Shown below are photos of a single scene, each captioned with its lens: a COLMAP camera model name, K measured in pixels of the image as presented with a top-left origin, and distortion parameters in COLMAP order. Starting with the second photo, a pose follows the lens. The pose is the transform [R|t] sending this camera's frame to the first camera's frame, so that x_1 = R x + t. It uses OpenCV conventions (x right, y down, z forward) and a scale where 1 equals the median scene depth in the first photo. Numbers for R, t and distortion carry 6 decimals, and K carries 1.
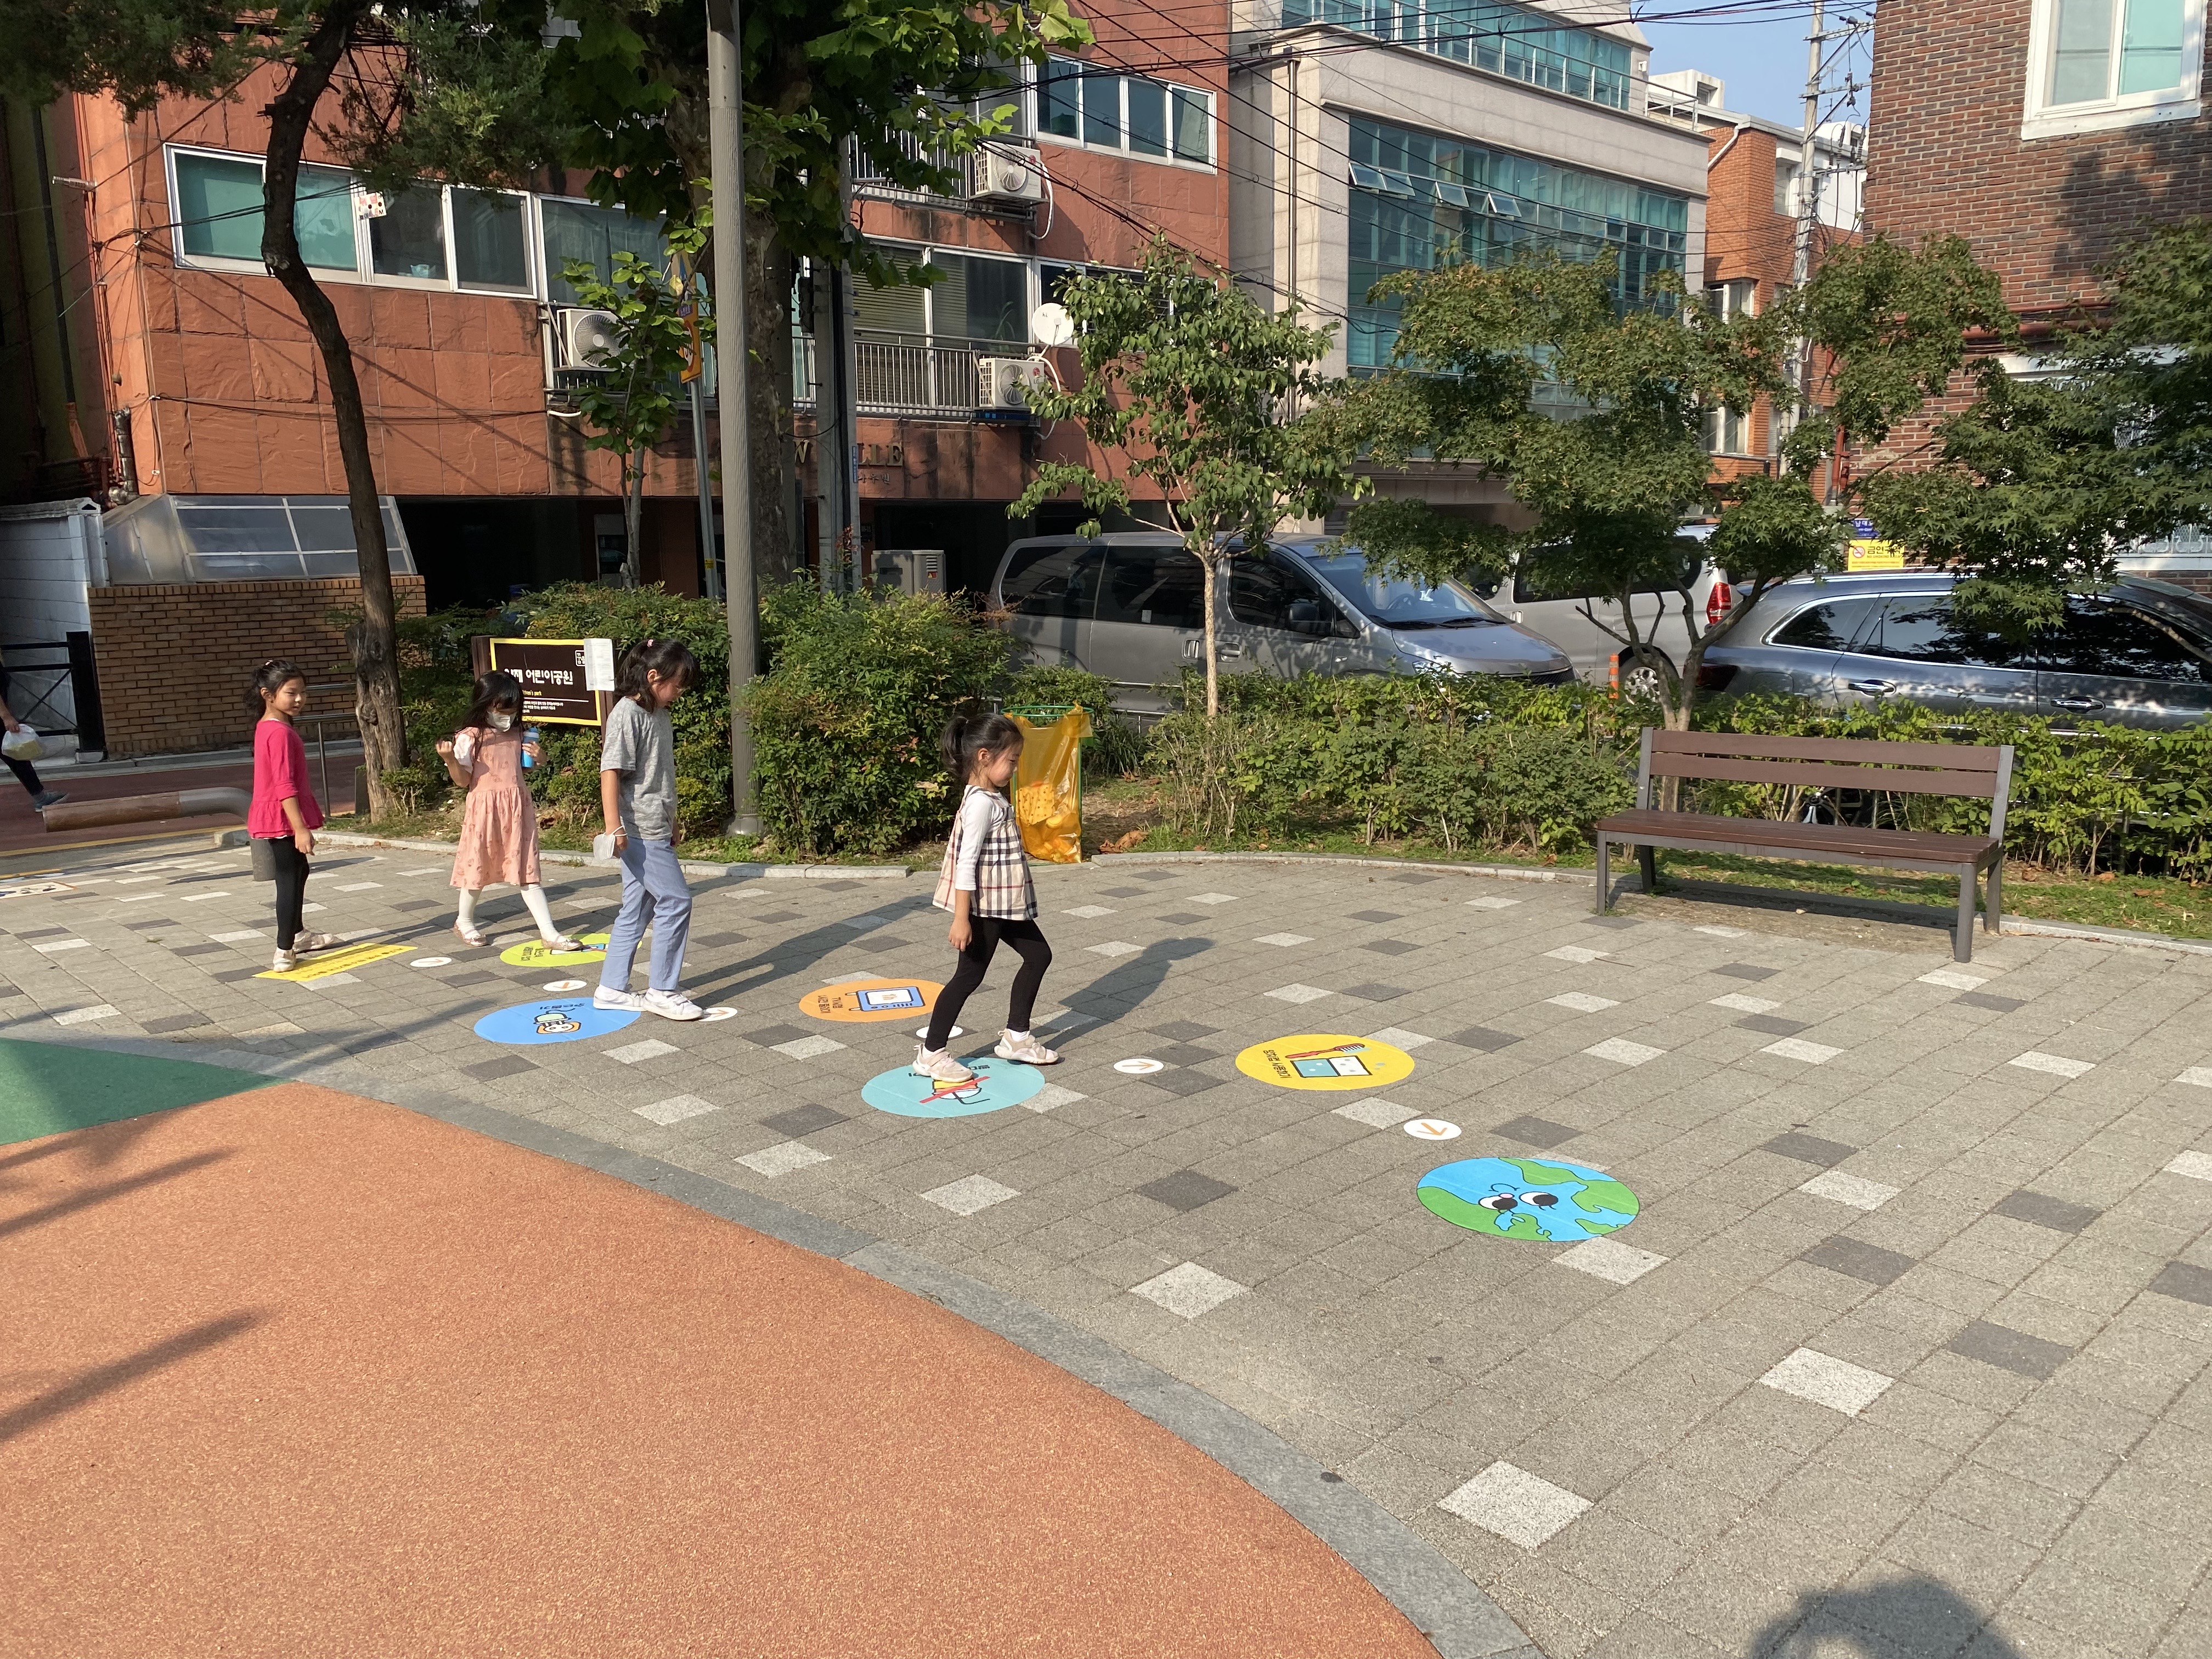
lens RADIAL K [[1679.0, 0, 1113.8], [0, 1679.0, 825.3], [0, 0, 1]] dist [-0.001654, 0.001228]
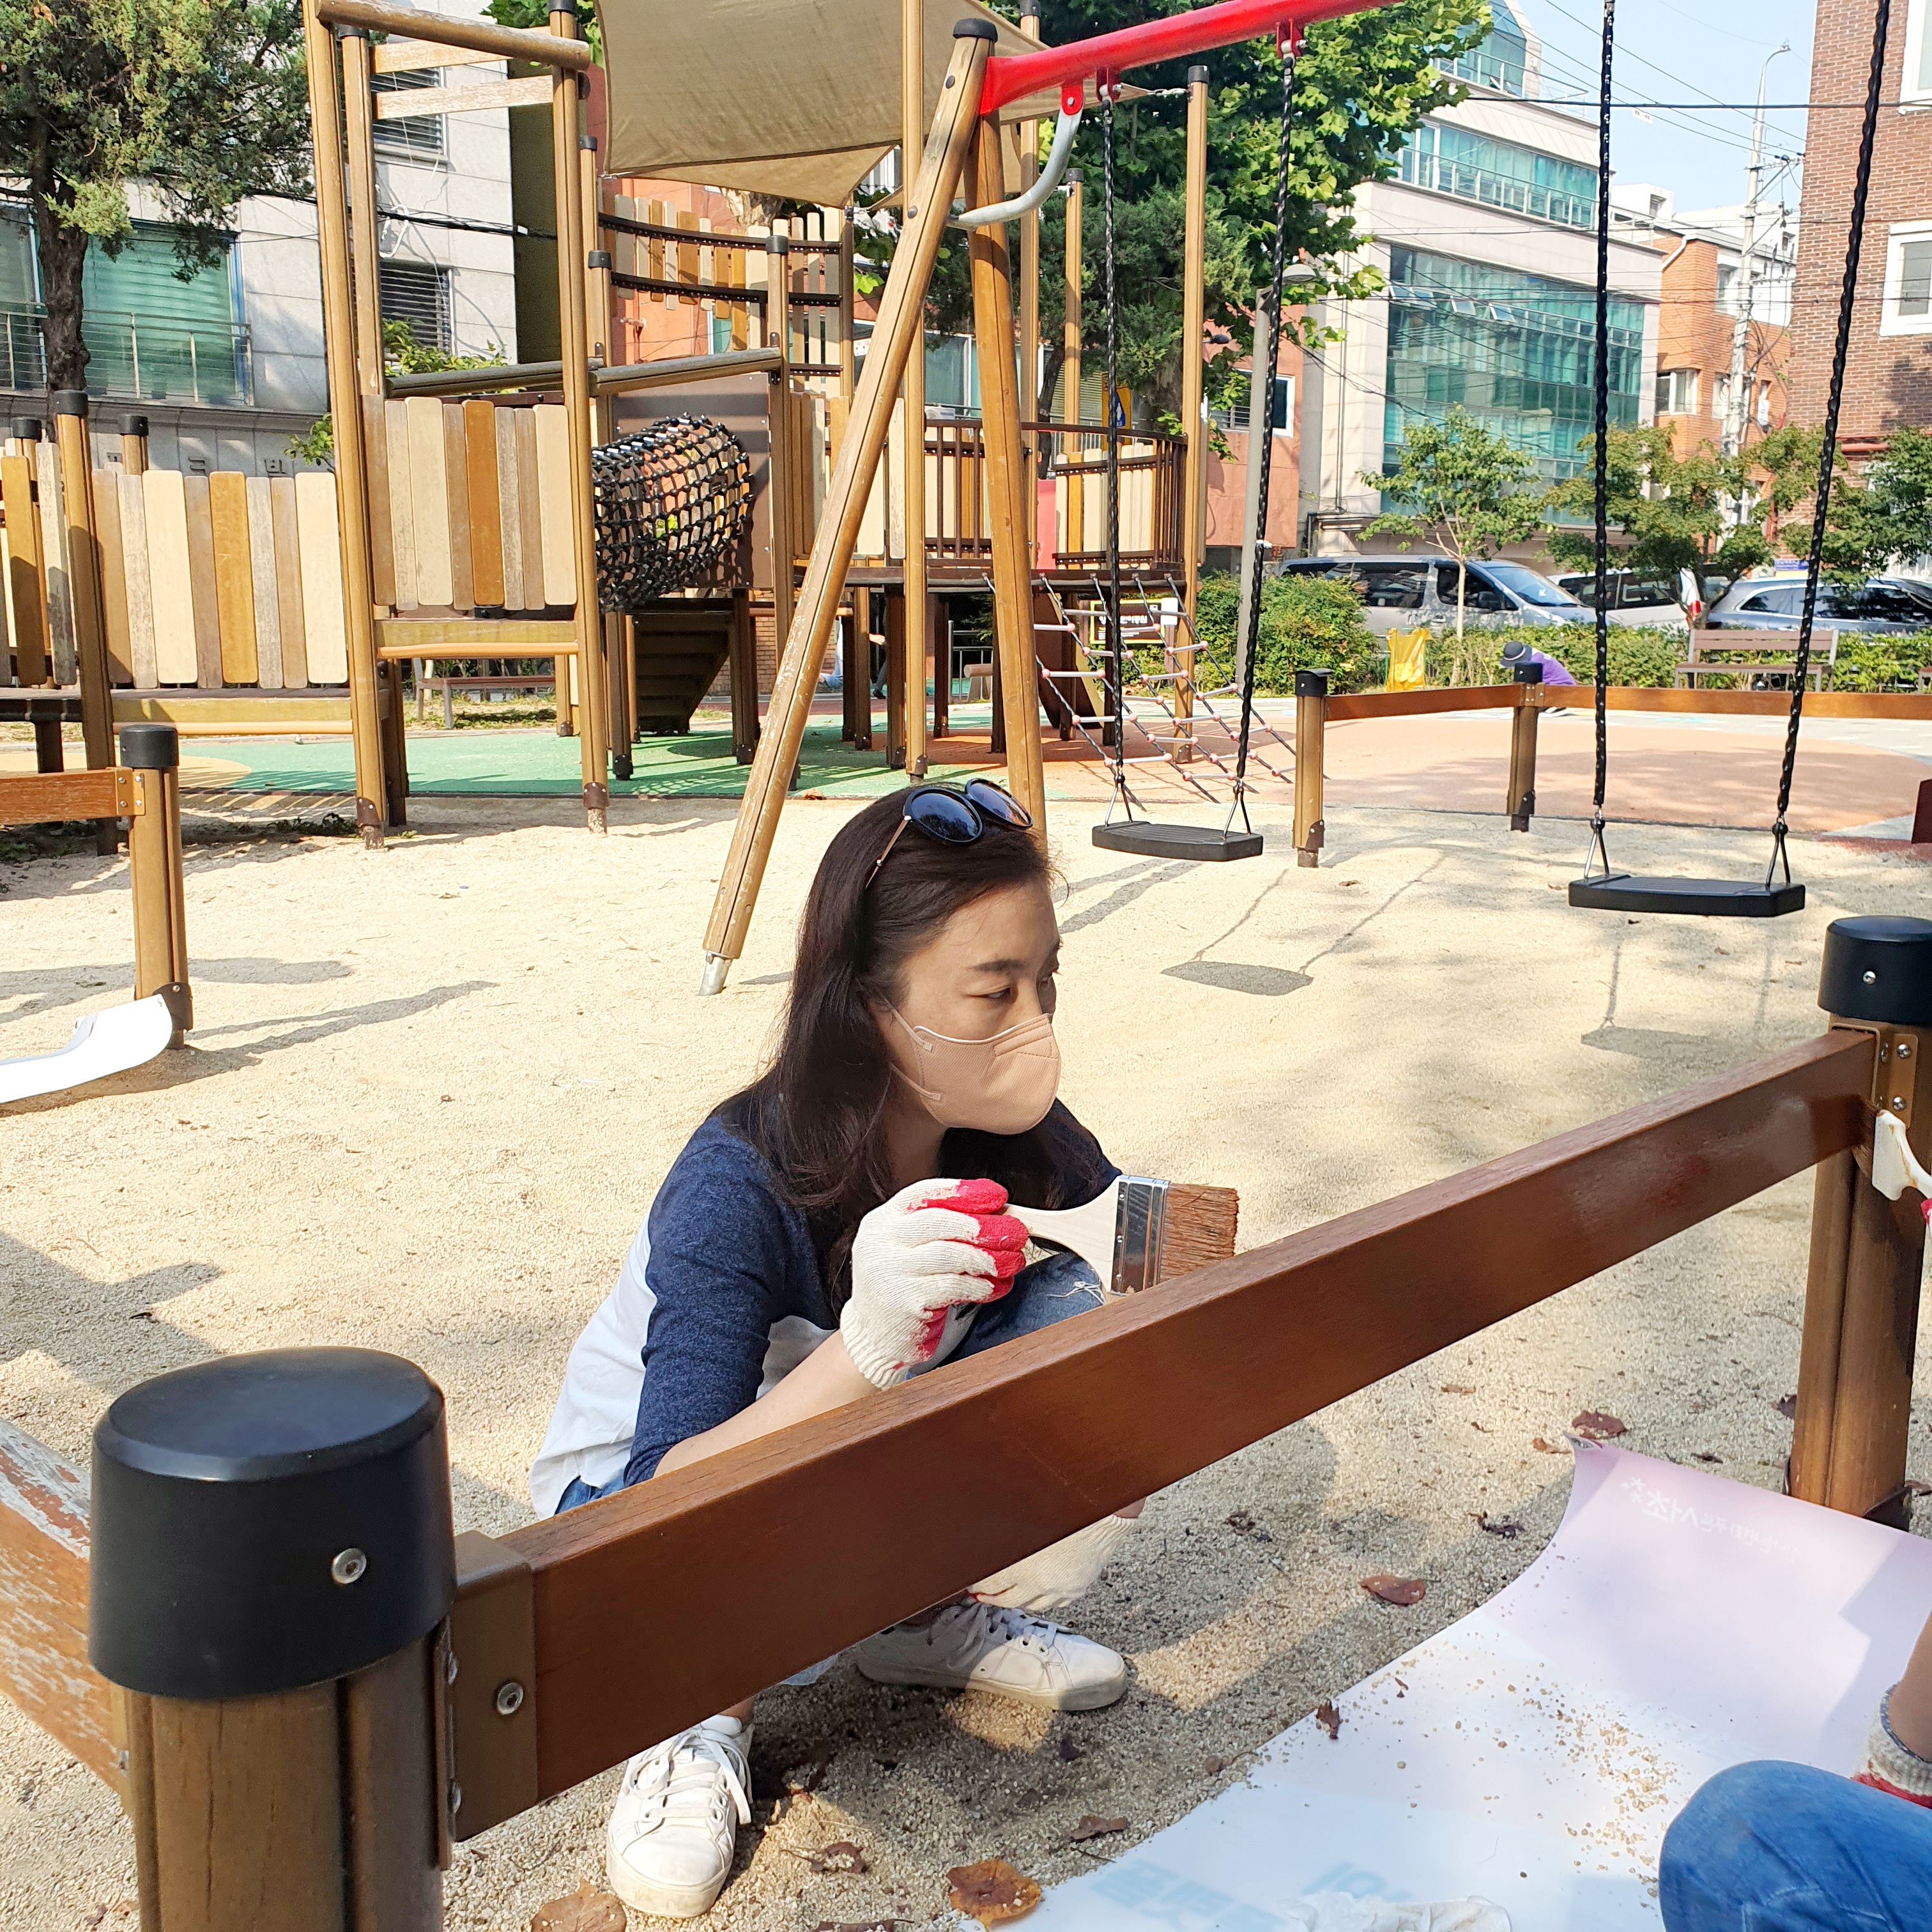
lens RADIAL K [[2038.1, 0, 958.9], [0, 2038.1, 967.0], [0, 0, 1]] dist [0.013850, 0.000000]
pose [[0.999238, 0.014405, 0.036281, -0.553040], [-0.014520, 0.999890, 0.002902, 0.288170], [-0.036235, -0.003426, 0.999337, -1.255688]]
